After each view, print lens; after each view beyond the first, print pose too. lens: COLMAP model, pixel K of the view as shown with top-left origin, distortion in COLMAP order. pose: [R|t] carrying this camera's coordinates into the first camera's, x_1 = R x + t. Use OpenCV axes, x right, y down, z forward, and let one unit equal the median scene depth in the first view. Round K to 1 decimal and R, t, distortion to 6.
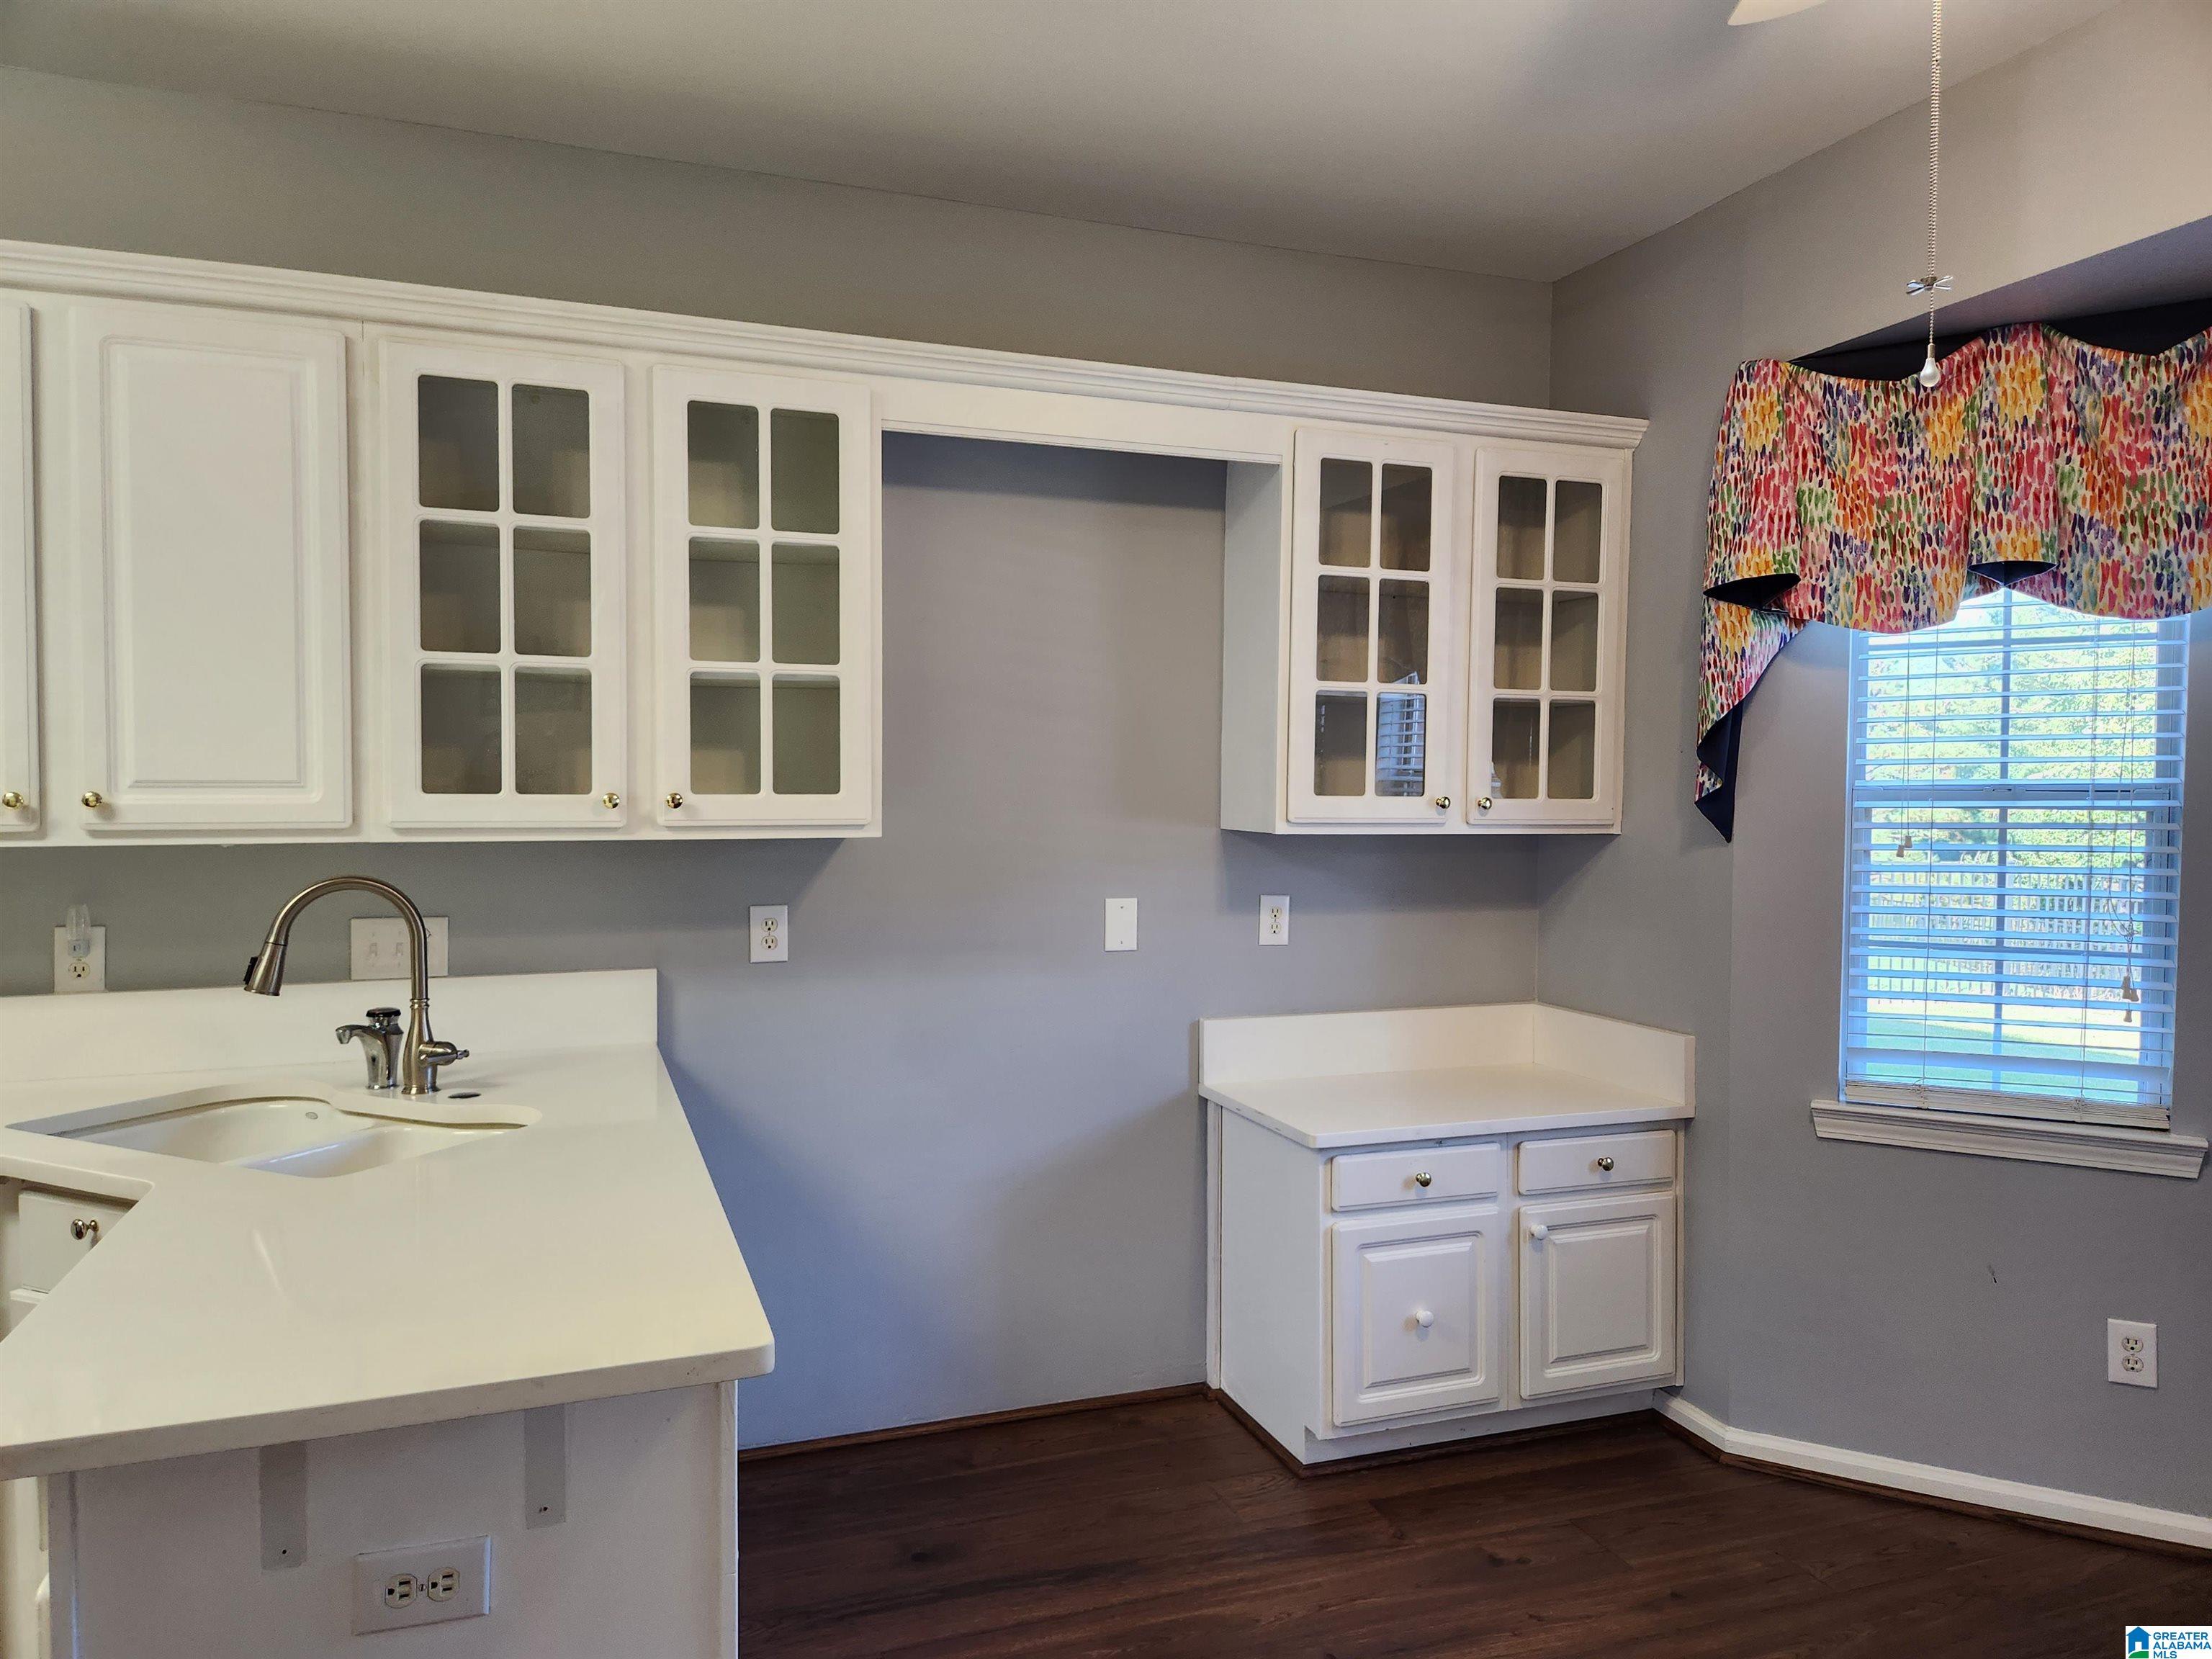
lens RADIAL K [[1479.5, 0, 1103.4], [0, 1479.5, 826.0], [0, 0, 1]] dist [0.070319, -0.062020]
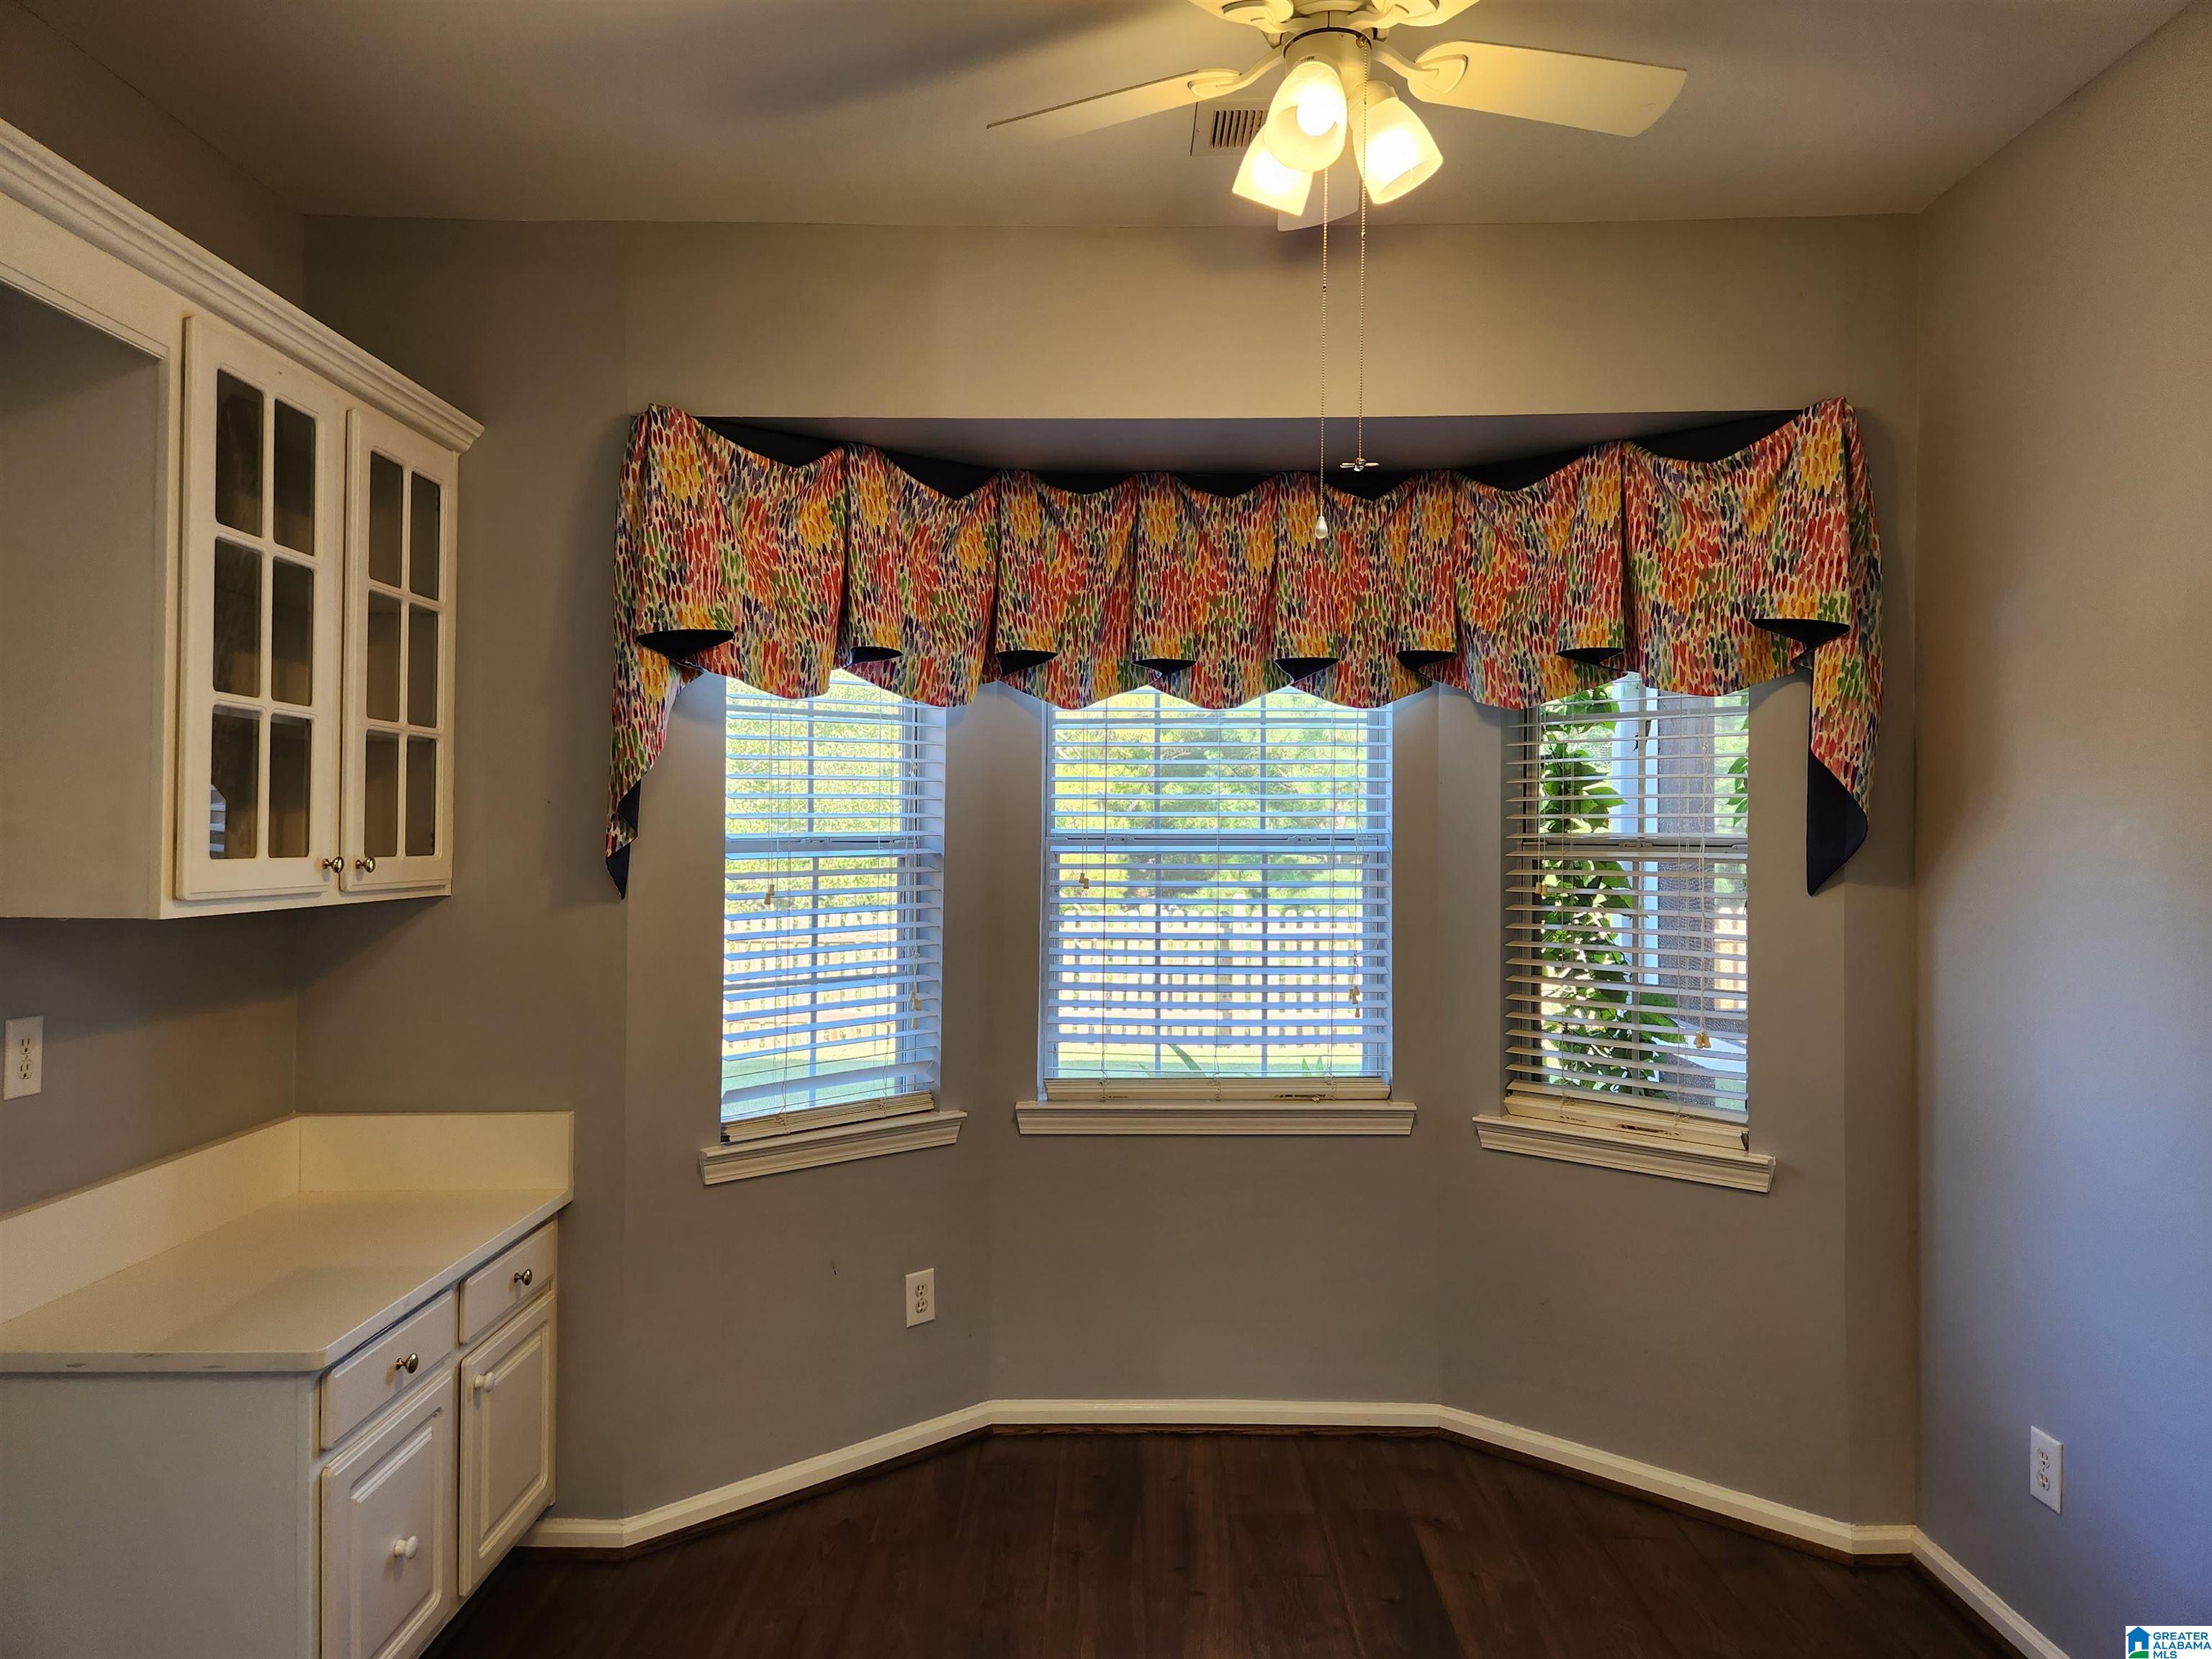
lens RADIAL K [[1479.5, 0, 1106.3], [0, 1479.5, 839.6], [0, 0, 1]] dist [0.070319, -0.062020]
pose [[0.345718, -0.004217, 0.938329, -0.387081], [0.035516, 0.999332, -0.008595, -0.008449], [-0.937666, 0.036297, 0.345637, 0.401763]]
